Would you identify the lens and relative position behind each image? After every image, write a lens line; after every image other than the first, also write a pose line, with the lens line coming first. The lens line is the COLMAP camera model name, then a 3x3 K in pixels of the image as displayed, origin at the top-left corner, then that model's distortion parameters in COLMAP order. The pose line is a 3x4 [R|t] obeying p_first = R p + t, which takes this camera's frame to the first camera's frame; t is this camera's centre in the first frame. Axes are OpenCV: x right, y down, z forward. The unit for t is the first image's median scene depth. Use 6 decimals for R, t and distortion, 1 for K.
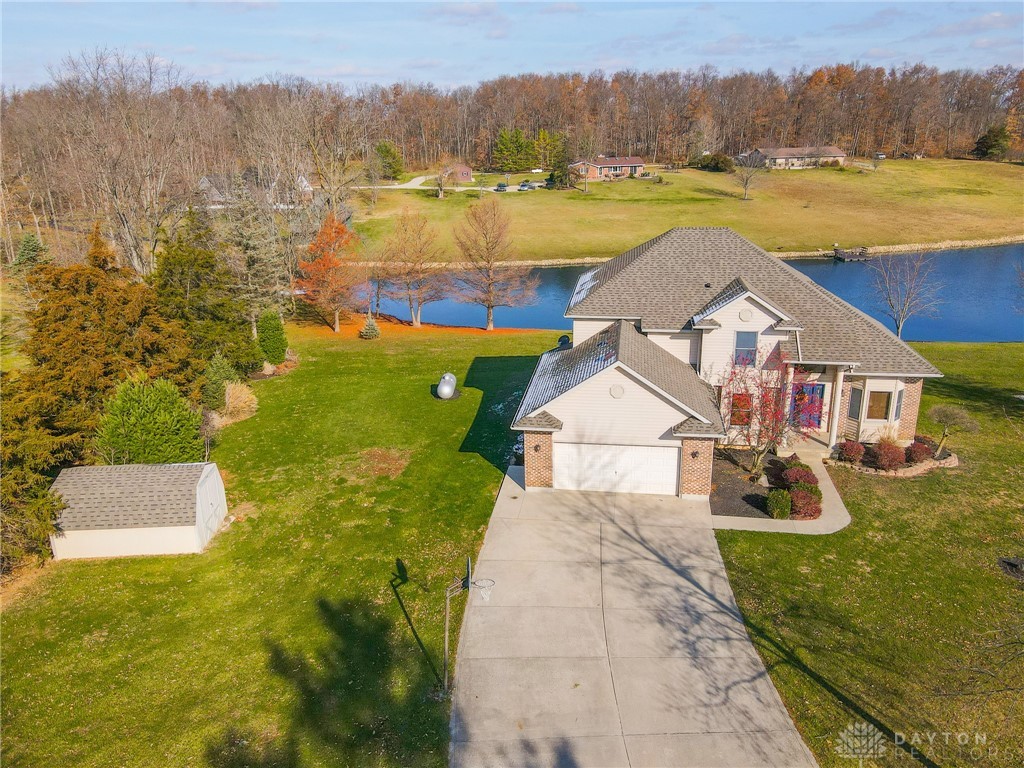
lens RADIAL K [[754.1, 0, 504.2], [0, 754.1, 404.1], [0, 0, 1]] dist [0.001526, 0.021241]
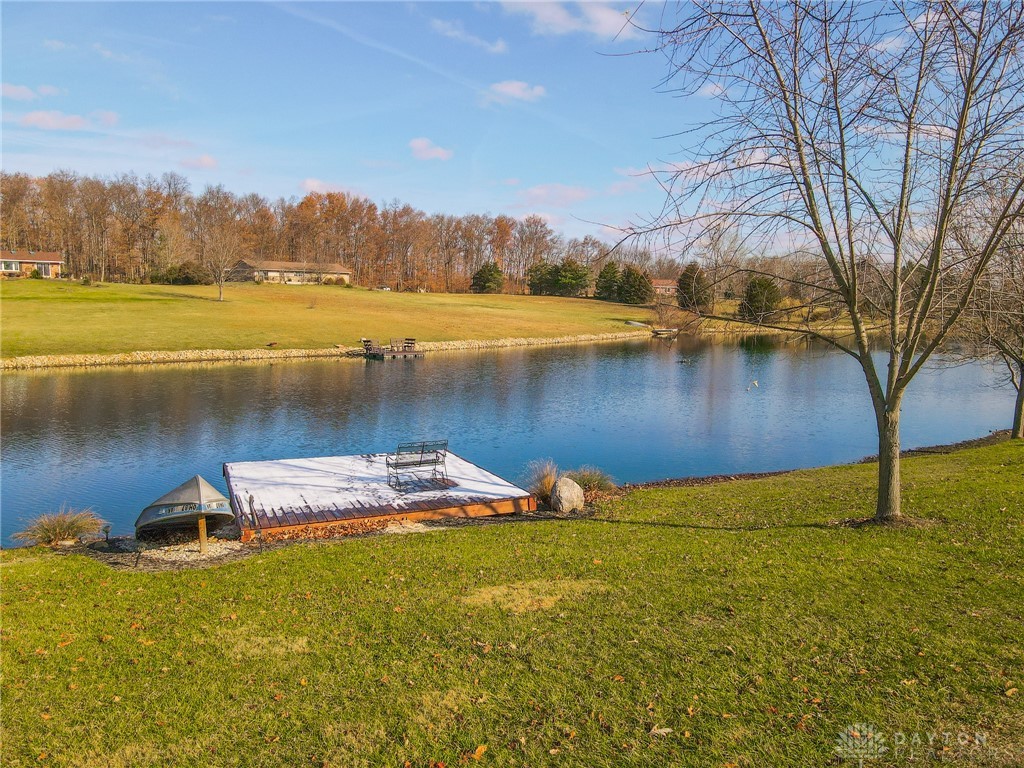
lens RADIAL K [[754.1, 0, 510.6], [0, 754.1, 382.3], [0, 0, 1]] dist [0.001526, 0.021241]
pose [[0.812514, -0.026115, 0.582356, 0.698061], [0.168843, 0.966718, -0.192221, -0.173995], [-0.557954, 0.254508, 0.789882, 1.787525]]
